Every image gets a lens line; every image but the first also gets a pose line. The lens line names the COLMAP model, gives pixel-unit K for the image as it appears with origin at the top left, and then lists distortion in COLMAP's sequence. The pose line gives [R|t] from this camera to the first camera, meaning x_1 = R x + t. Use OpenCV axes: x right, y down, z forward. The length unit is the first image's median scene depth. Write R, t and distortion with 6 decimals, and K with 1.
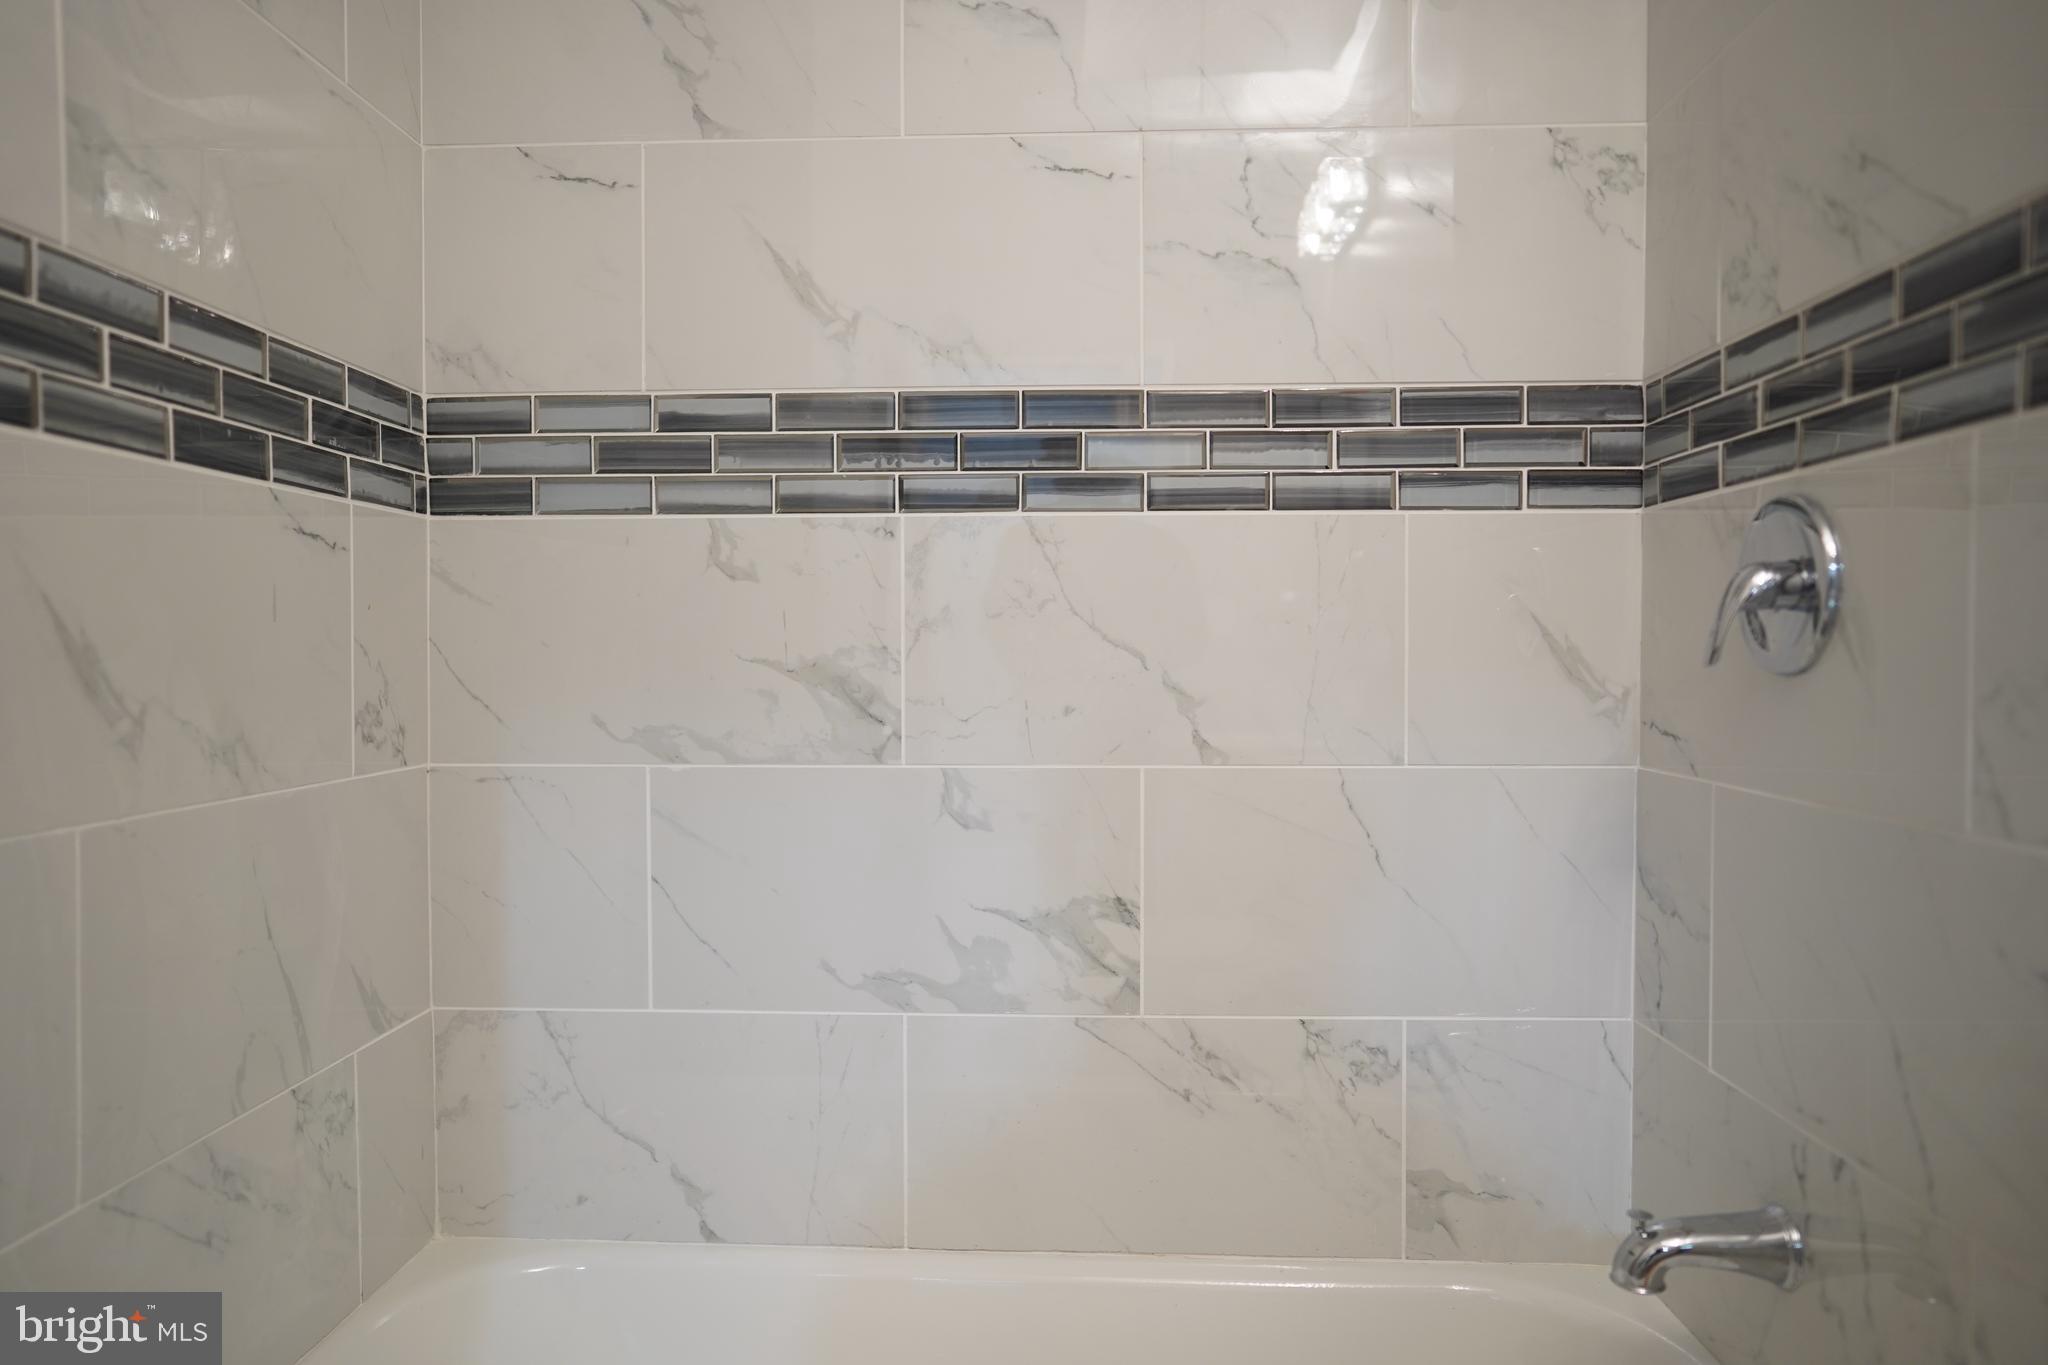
lens RADIAL K [[1355.5, 0, 1017.4], [0, 1355.5, 682.0], [0, 0, 1]] dist [-0.036949, 0.041941]
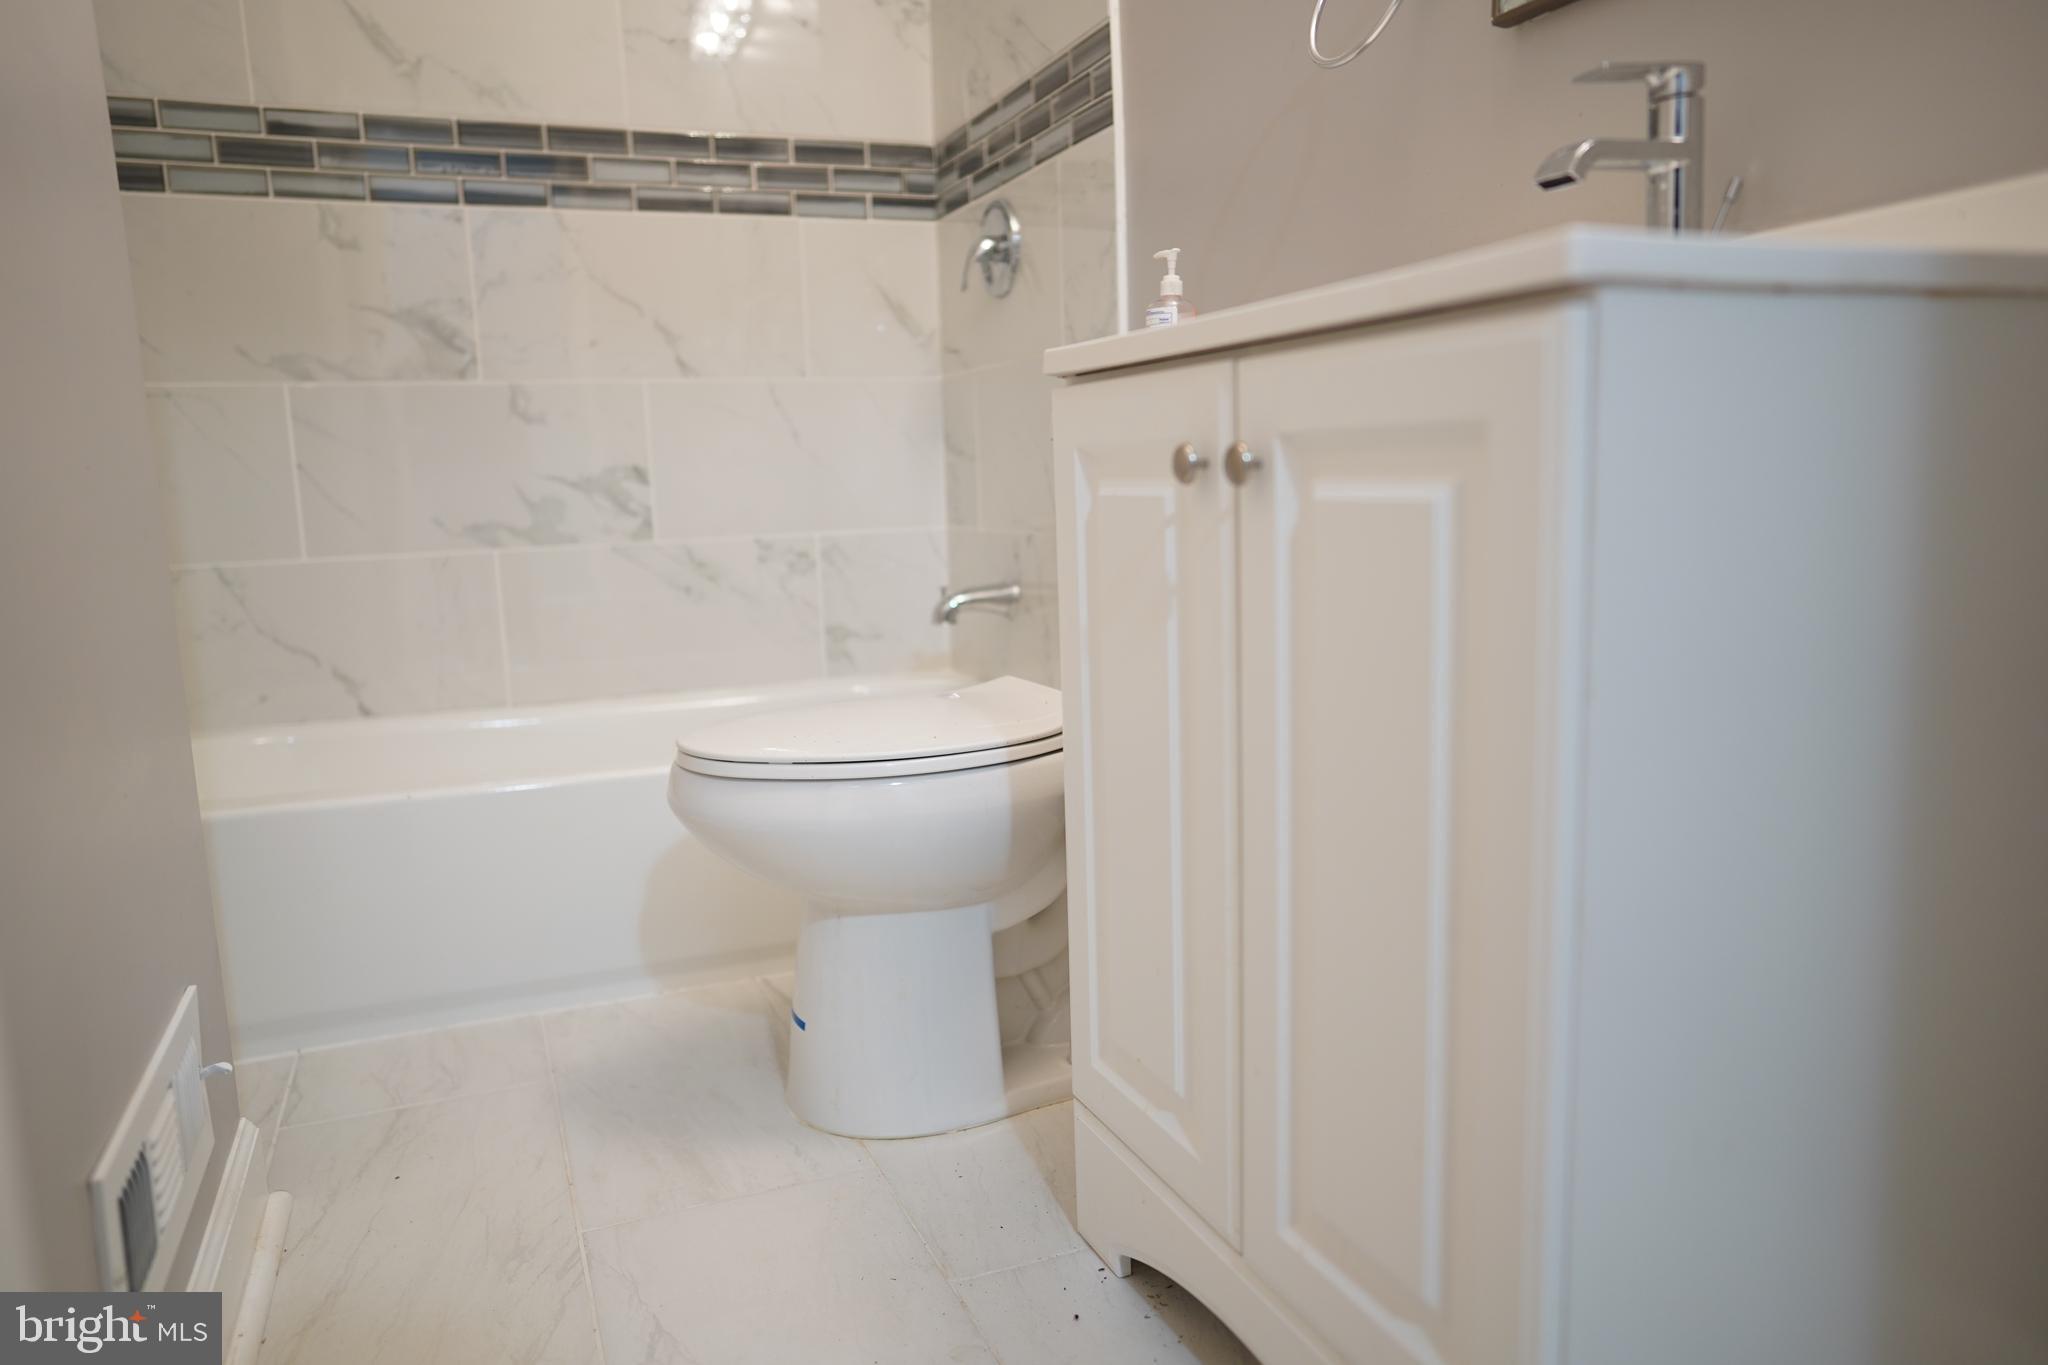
lens RADIAL K [[1355.5, 0, 1008.5], [0, 1355.5, 677.8], [0, 0, 1]] dist [-0.036949, 0.041941]
pose [[0.907359, -0.090818, 0.410429, -0.196270], [0.040291, 0.990677, 0.130140, 0.215701], [-0.418422, -0.101547, 0.902558, -0.609641]]
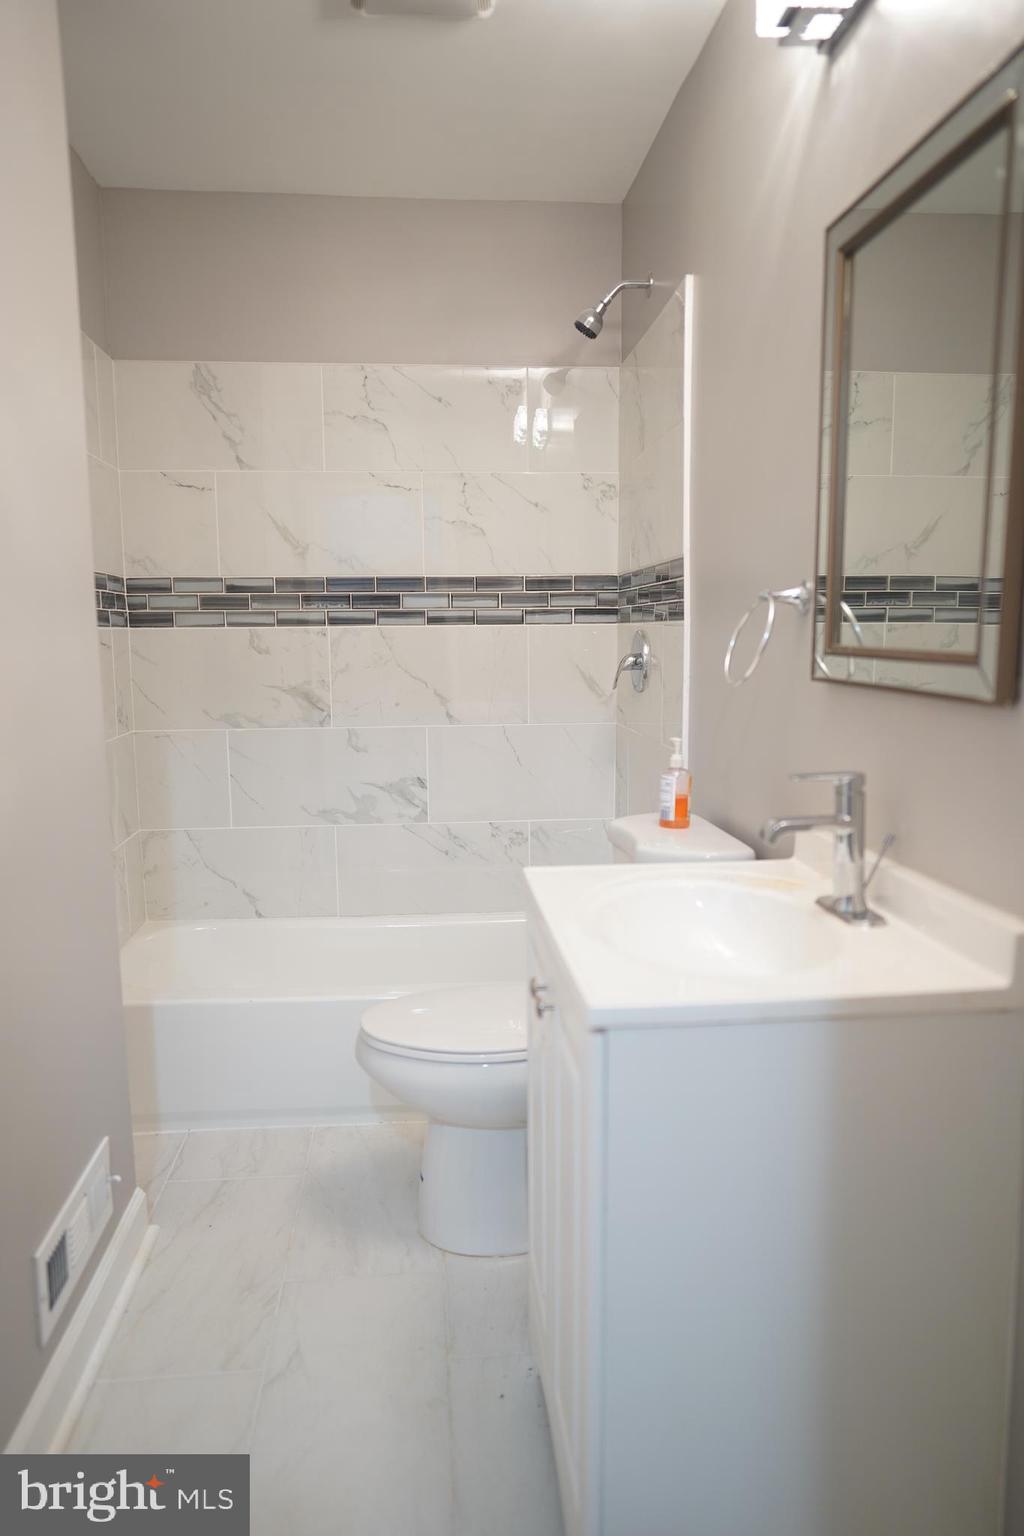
lens RADIAL K [[1016.6, 0, 502.9], [0, 1016.6, 774.4], [0, 0, 1]] dist [-0.036949, 0.041941]
pose [[0.991660, -0.024855, 0.126460, -0.010260], [0.010084, 0.993183, 0.116126, -0.067799], [-0.128484, -0.113883, 0.985151, -0.912092]]
